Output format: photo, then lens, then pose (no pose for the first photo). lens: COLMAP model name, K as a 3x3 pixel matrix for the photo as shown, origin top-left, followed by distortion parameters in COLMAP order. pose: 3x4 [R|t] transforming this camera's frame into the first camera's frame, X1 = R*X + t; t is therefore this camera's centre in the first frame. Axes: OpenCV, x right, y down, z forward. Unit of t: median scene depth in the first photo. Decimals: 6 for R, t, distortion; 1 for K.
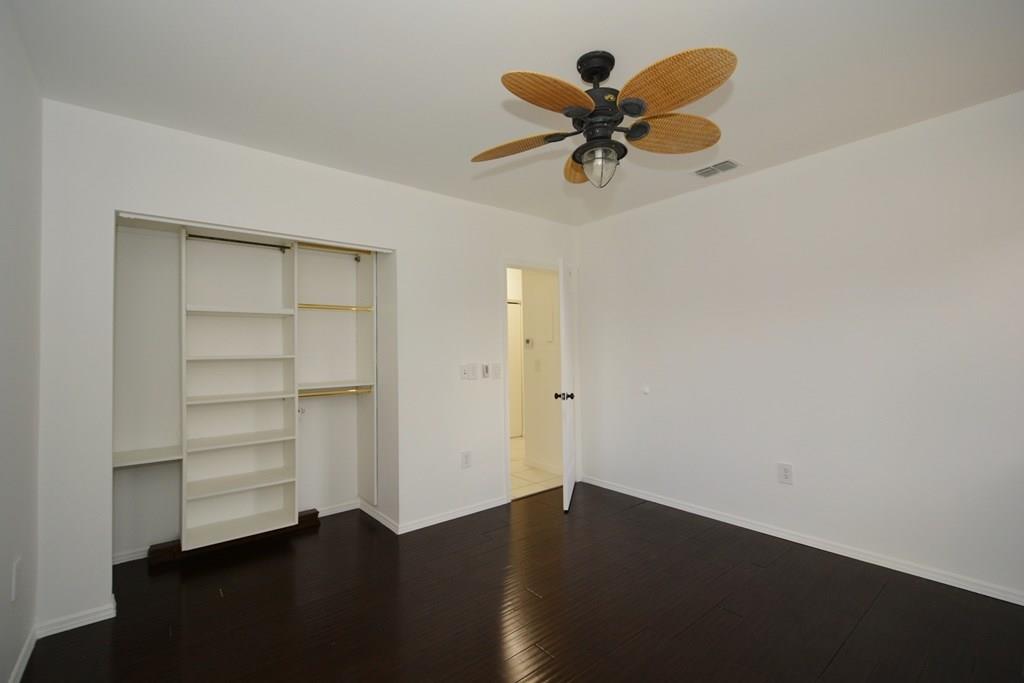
lens RADIAL K [[448.7, 0, 511.6], [0, 448.7, 344.2], [0, 0, 1]] dist [-0.000263, 0.000233]
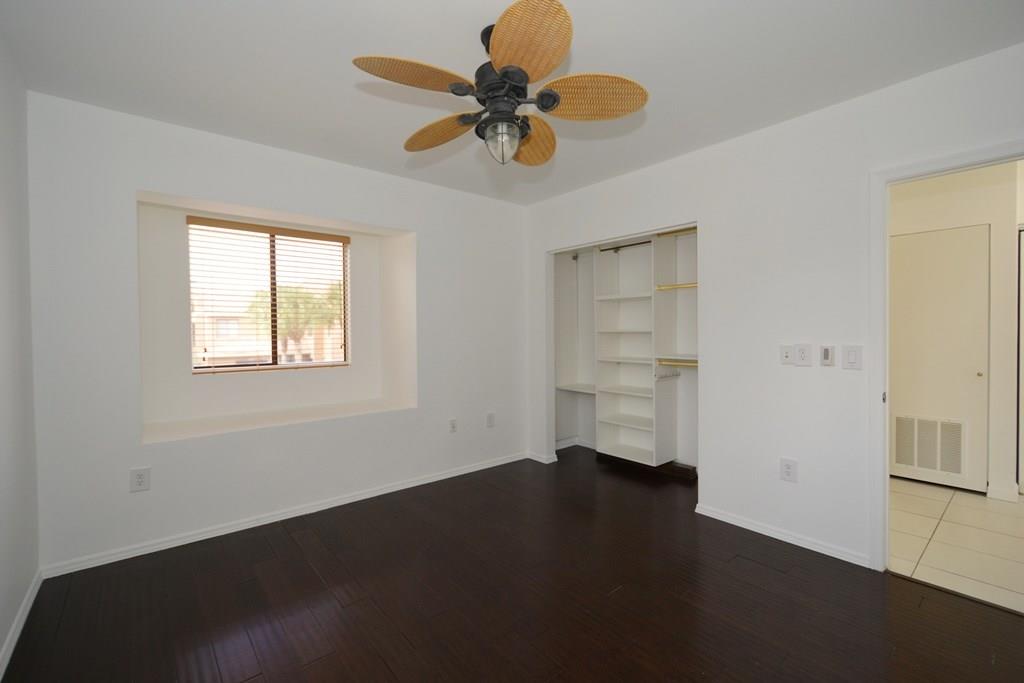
lens RADIAL K [[445.4, 0, 513.8], [0, 445.4, 338.9], [0, 0, 1]] dist [0.000381, -0.000315]
pose [[0.008597, 0.040092, -0.999159, 0.754818], [0.033820, 0.998613, 0.040361, -0.012246], [0.999391, -0.034139, 0.007230, 0.639461]]
